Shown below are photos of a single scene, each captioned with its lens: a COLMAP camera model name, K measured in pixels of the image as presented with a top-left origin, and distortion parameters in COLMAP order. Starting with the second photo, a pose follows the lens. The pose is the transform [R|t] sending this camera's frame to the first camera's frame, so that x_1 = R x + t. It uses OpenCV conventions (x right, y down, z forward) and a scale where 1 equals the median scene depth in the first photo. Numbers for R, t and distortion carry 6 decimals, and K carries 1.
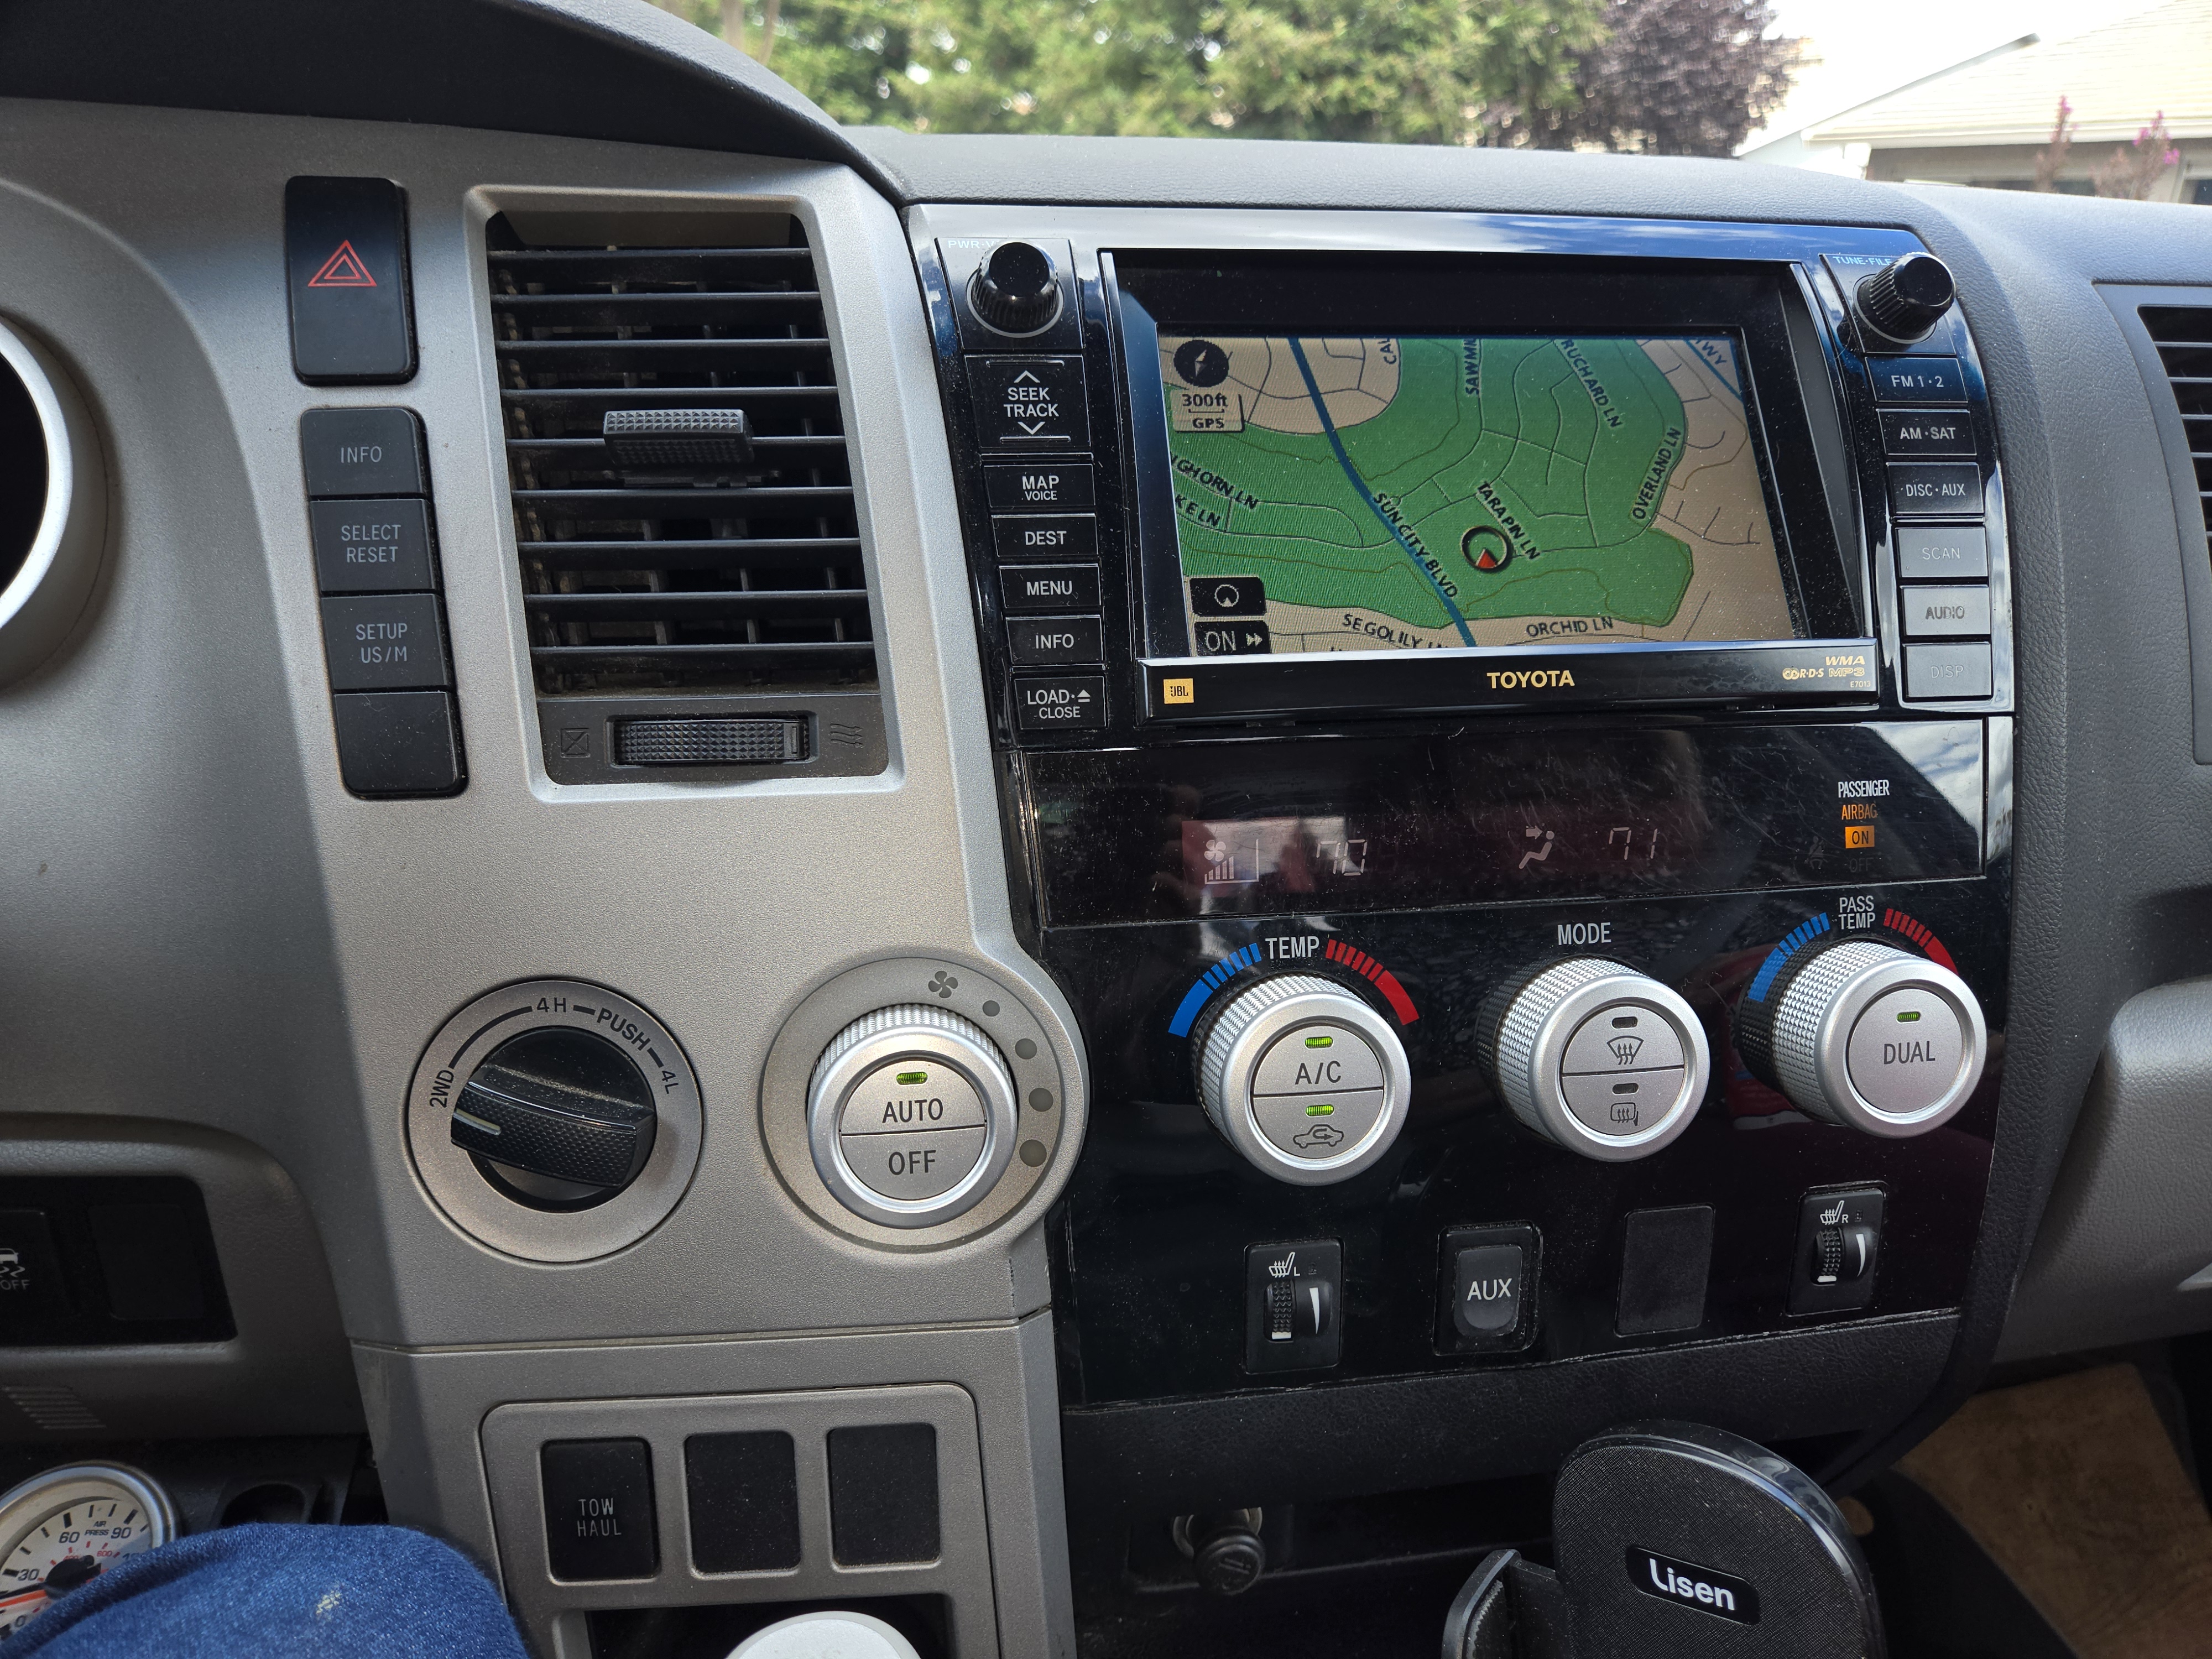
lens RADIAL K [[1460.8, 0, 1123.0], [0, 1460.8, 826.3], [0, 0, 1]] dist [0.031028, 0.000306]
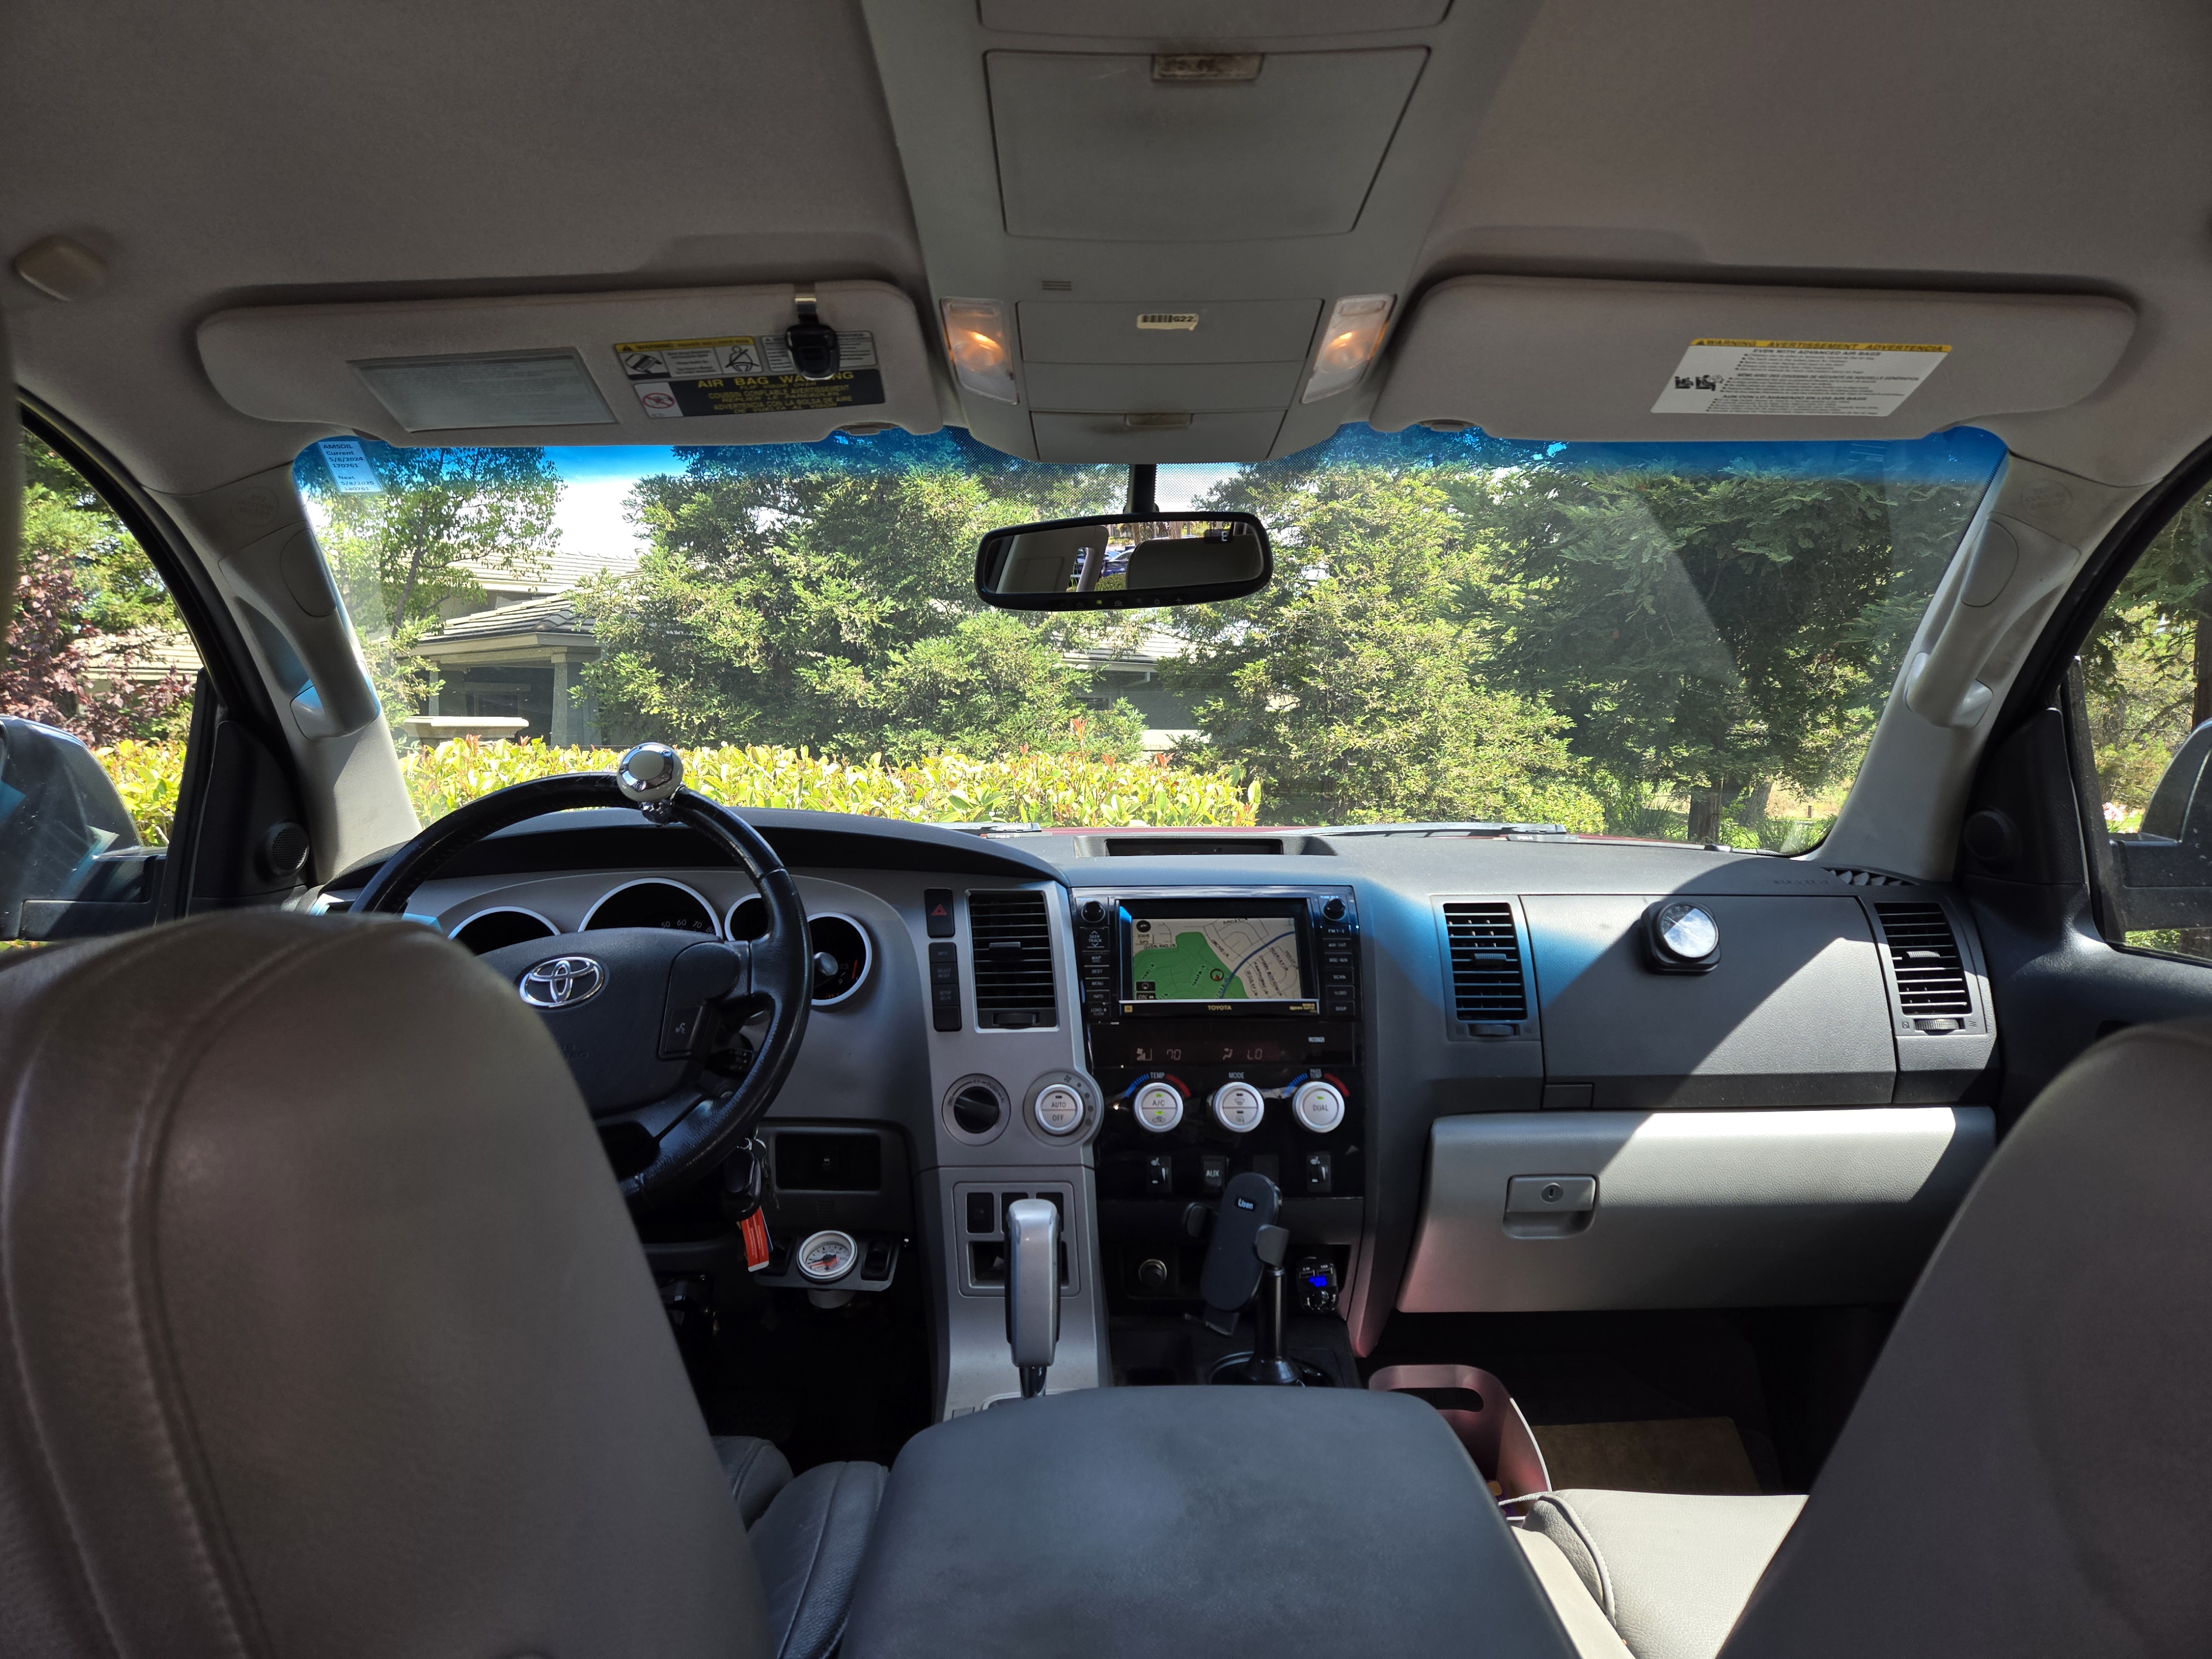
lens RADIAL K [[1460.8, 0, 1107.4], [0, 1460.8, 822.4], [0, 0, 1]] dist [0.031028, 0.000306]
pose [[0.990093, -0.006522, -0.140258, 0.555249], [-0.029514, 0.966936, -0.253304, 0.437562], [0.137273, 0.254935, 0.957165, -3.038631]]
